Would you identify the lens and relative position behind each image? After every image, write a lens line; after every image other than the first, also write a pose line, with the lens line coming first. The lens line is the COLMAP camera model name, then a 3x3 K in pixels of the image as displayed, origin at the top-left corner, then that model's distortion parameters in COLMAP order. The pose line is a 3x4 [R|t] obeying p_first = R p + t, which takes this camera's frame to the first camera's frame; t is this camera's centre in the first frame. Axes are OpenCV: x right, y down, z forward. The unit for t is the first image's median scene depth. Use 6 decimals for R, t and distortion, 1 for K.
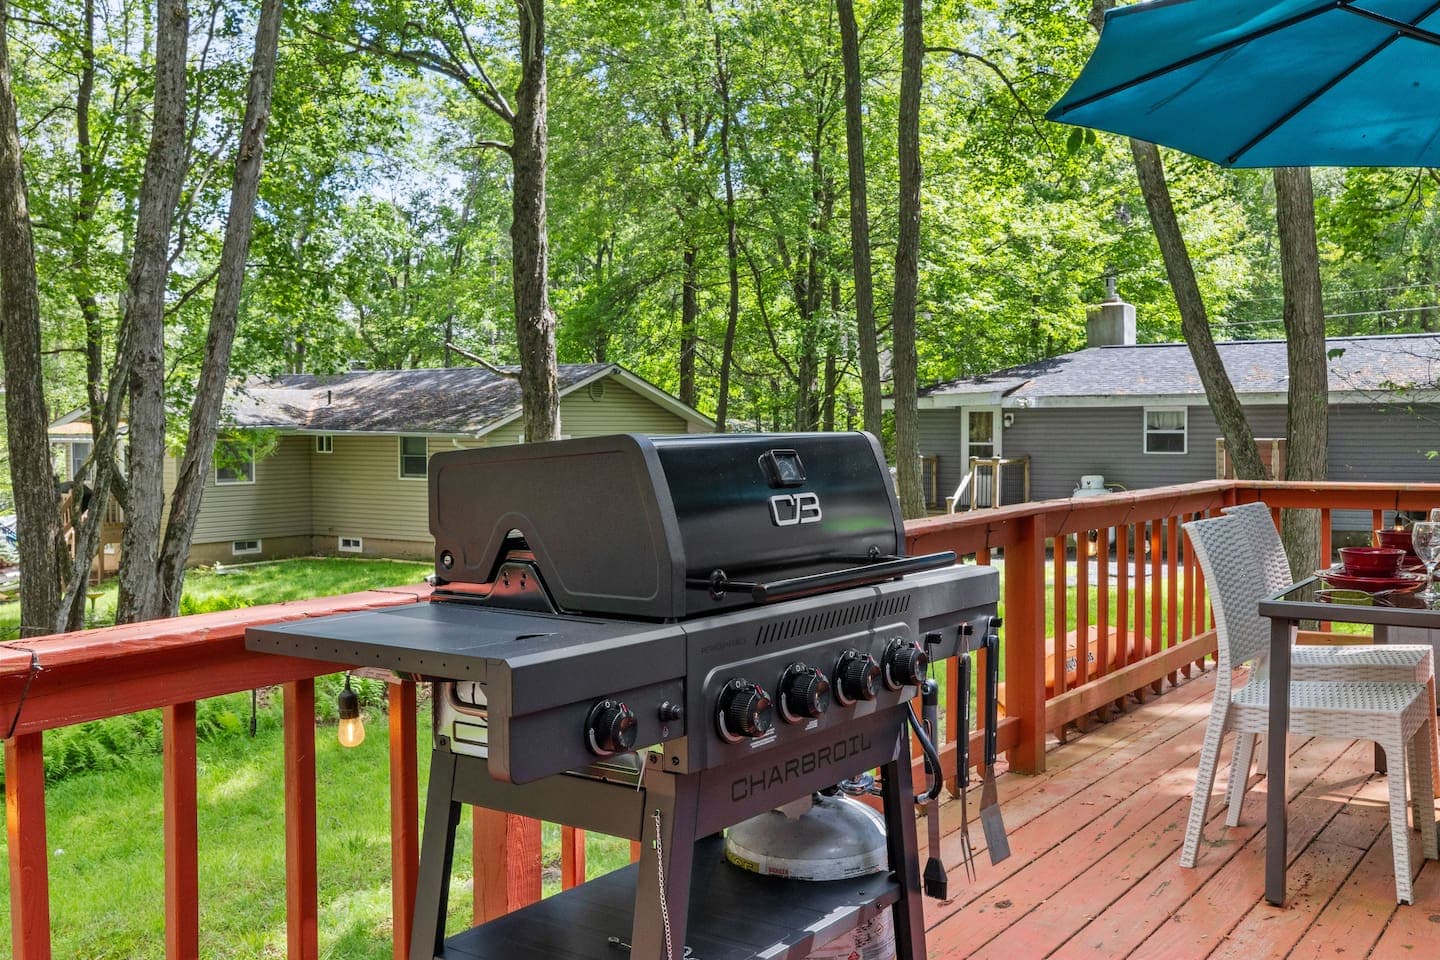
lens RADIAL K [[1406.8, 0, 710.7], [0, 1406.8, 471.9], [0, 0, 1]] dist [0.014713, 0.003338]
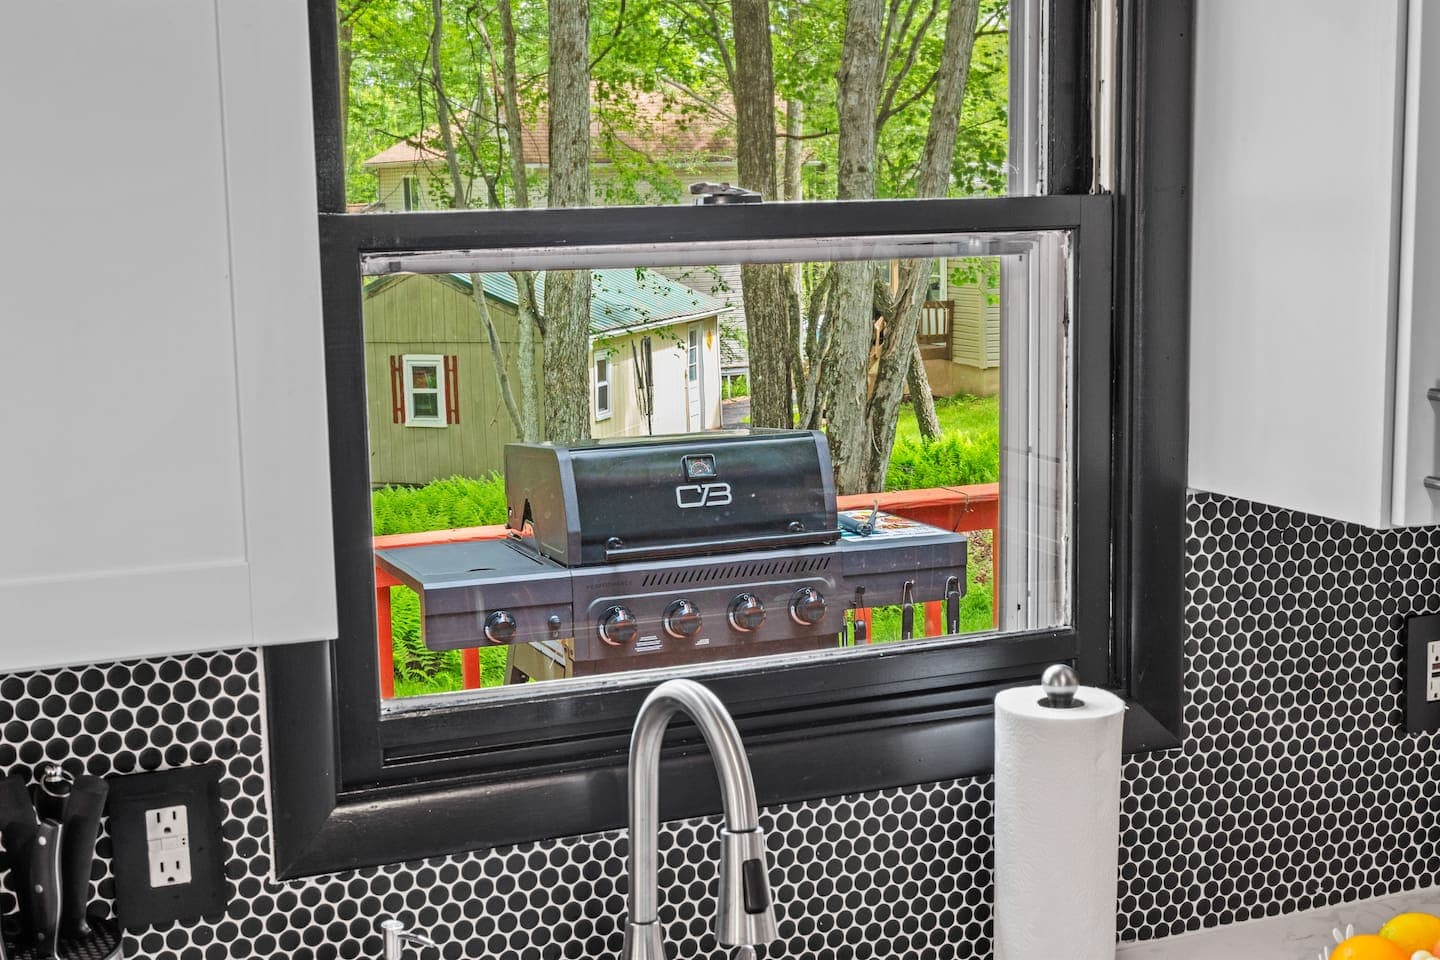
lens RADIAL K [[2033.2, 0, 720.0], [0, 2033.2, 480.0], [0, 0, 1]] dist [-0.009778, -0.014431]
pose [[0.858609, 0.065542, -0.508424, 0.167798], [-0.007236, 0.993244, 0.115821, -0.034179], [0.512581, -0.095766, 0.853282, -0.114793]]
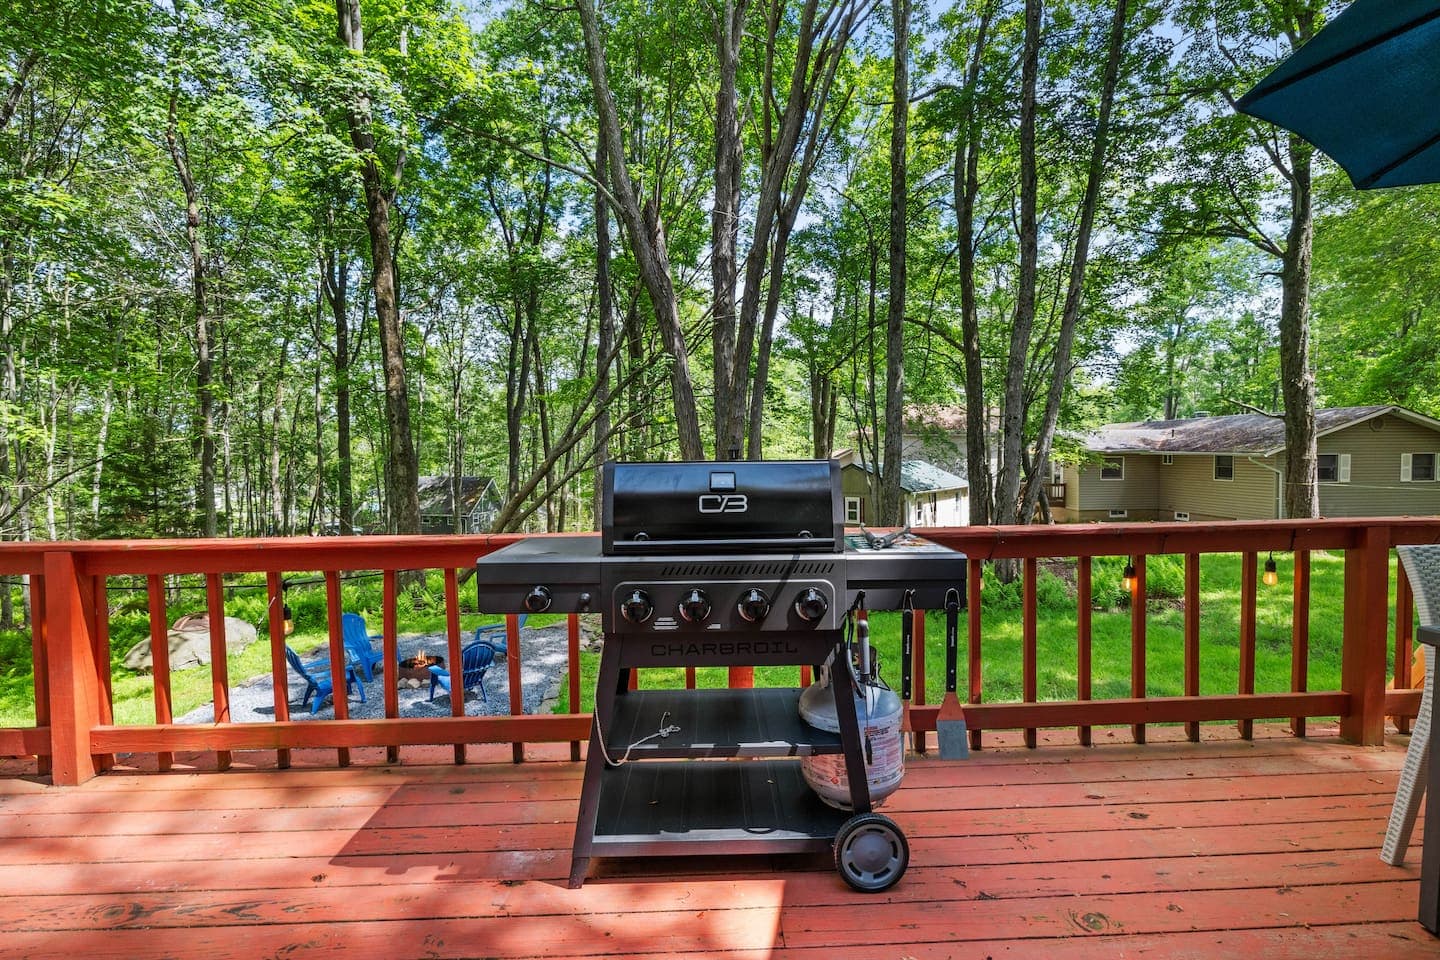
lens RADIAL K [[662.0, 0, 720.0], [0, 662.0, 480.0], [0, 0, 1]] dist [-0.000614, -0.000119]
pose [[0.609584, 0.031519, -0.792094, 0.105033], [-0.021014, 0.999501, 0.023600, -0.003407], [0.792443, 0.002259, 0.609942, 0.072191]]
